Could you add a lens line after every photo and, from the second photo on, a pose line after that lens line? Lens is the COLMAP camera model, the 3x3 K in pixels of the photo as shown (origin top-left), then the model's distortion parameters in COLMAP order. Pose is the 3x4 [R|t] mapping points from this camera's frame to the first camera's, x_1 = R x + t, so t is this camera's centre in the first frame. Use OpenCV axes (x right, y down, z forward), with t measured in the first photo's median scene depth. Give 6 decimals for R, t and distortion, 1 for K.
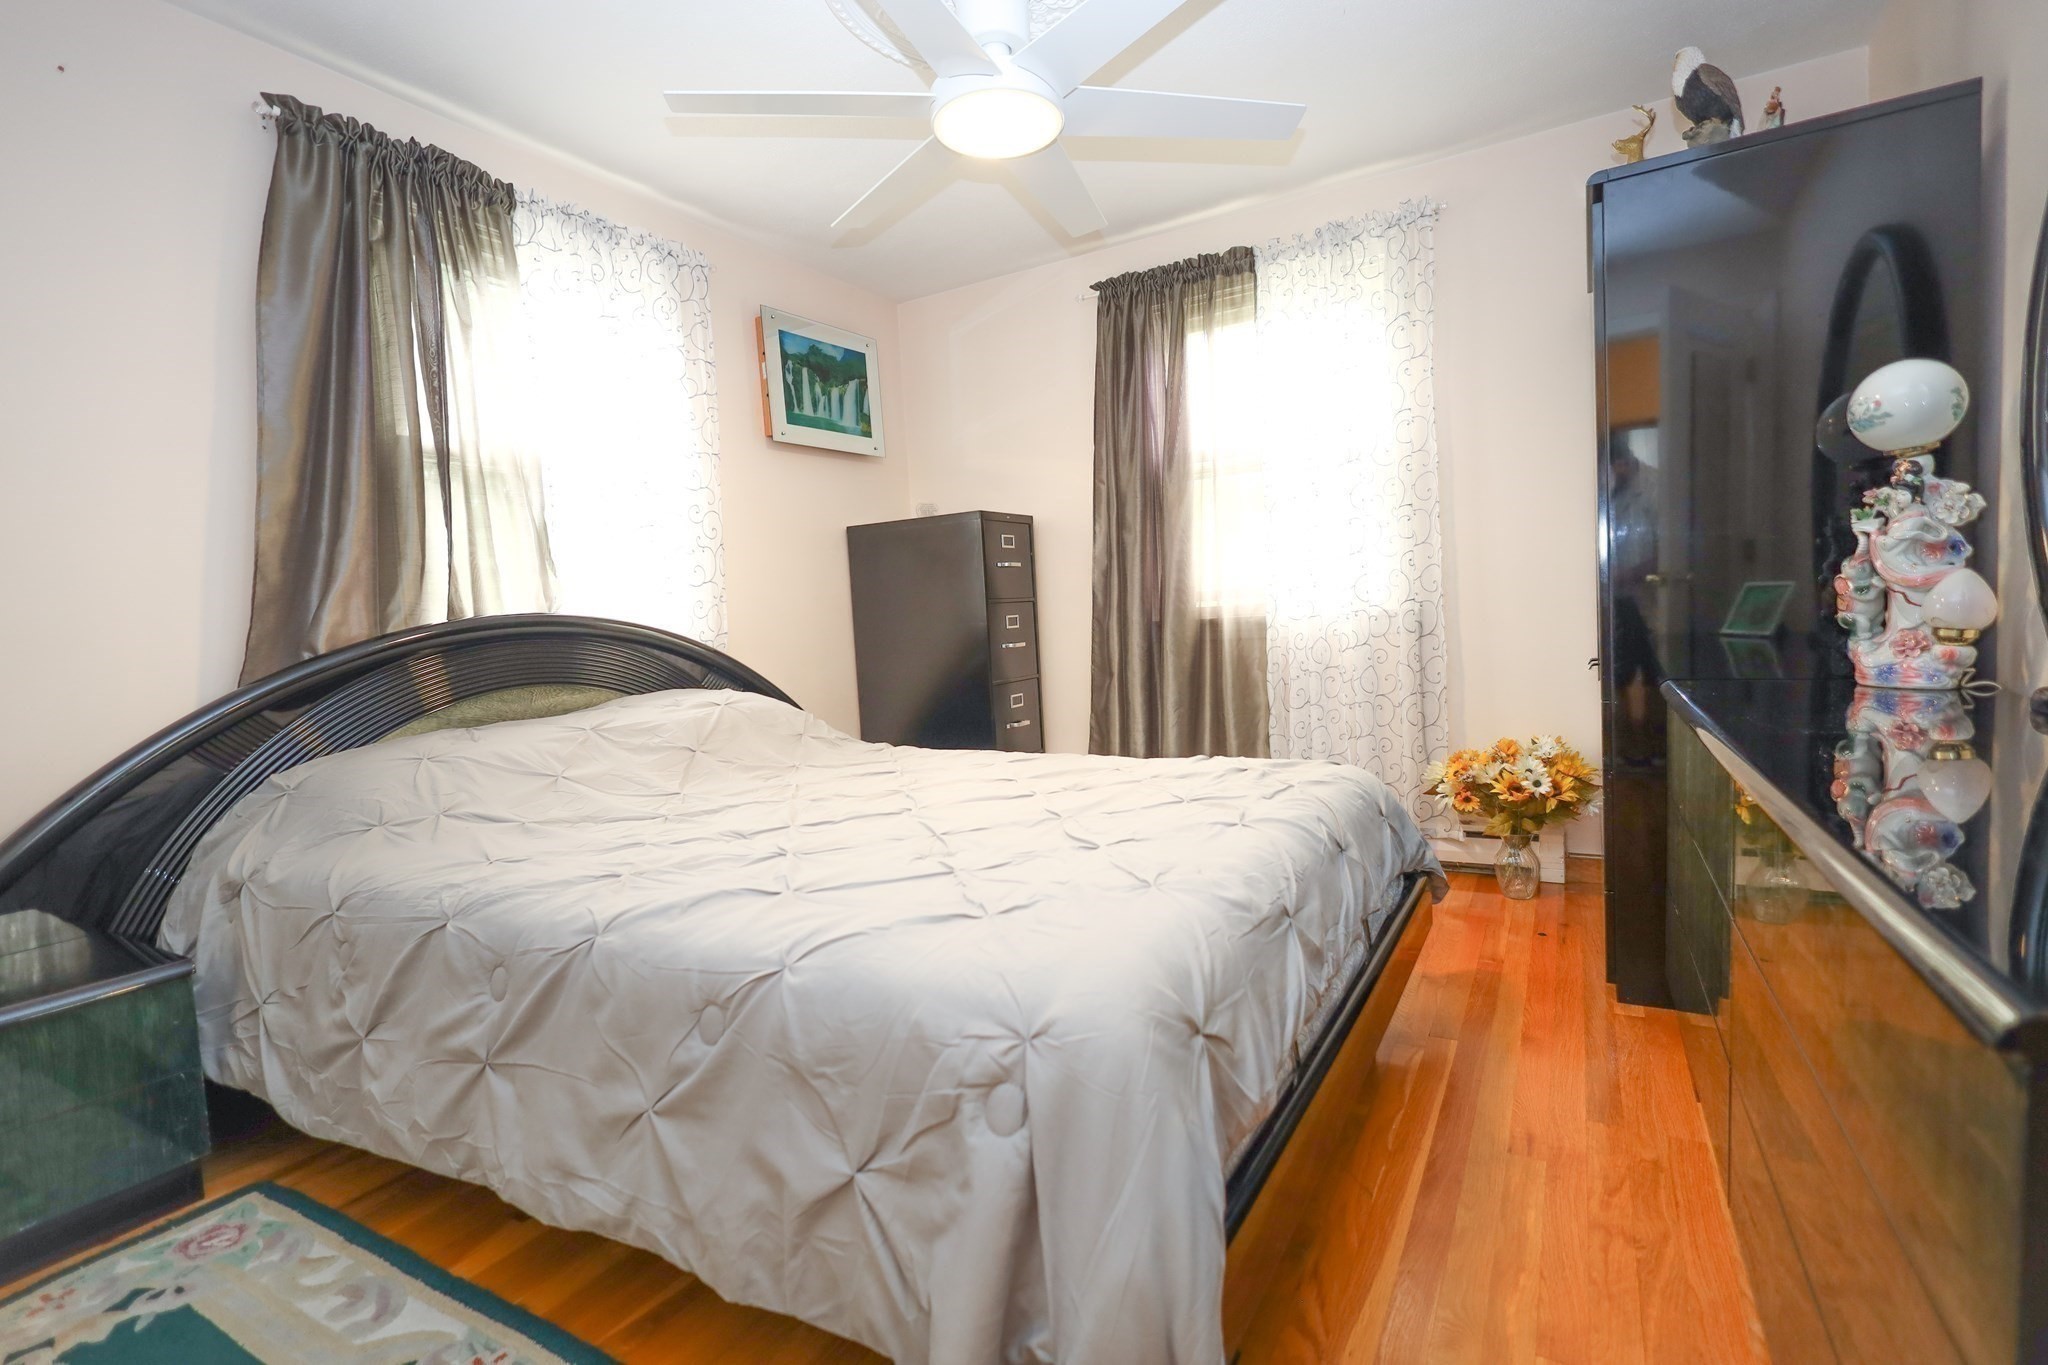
lens RADIAL K [[960.7, 0, 1020.8], [0, 960.7, 677.4], [0, 0, 1]] dist [0.003659, 0.000198]
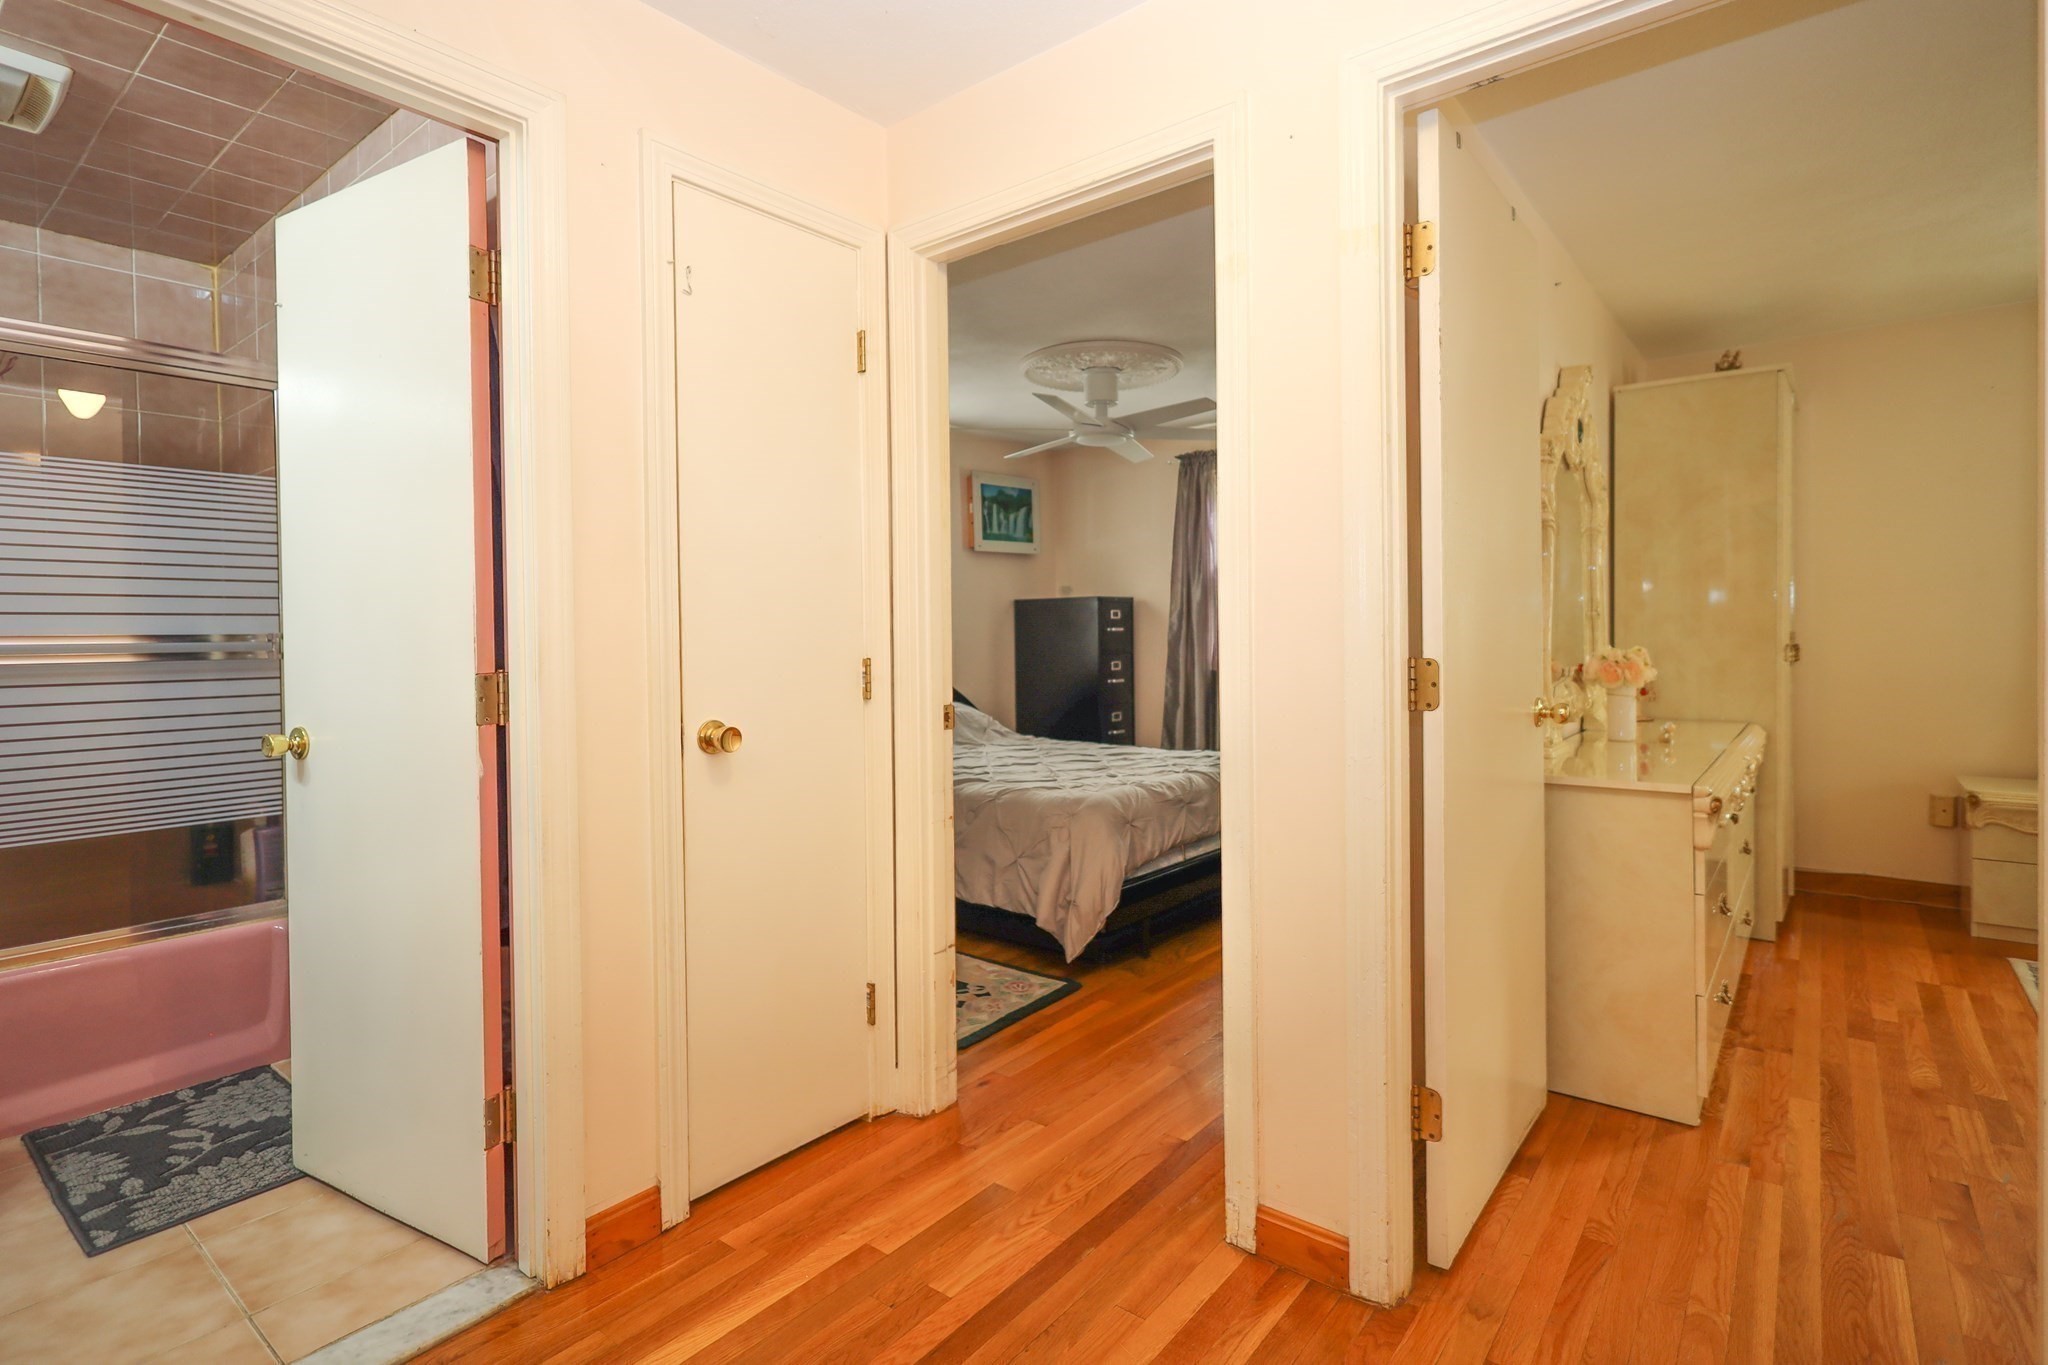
lens RADIAL K [[960.7, 0, 1020.8], [0, 960.7, 677.4], [0, 0, 1]] dist [0.003659, 0.000198]
pose [[0.987314, 0.053064, -0.149652, 0.075318], [-0.055707, 0.998356, -0.013519, -0.009637], [0.148688, 0.021685, 0.988646, -0.577422]]
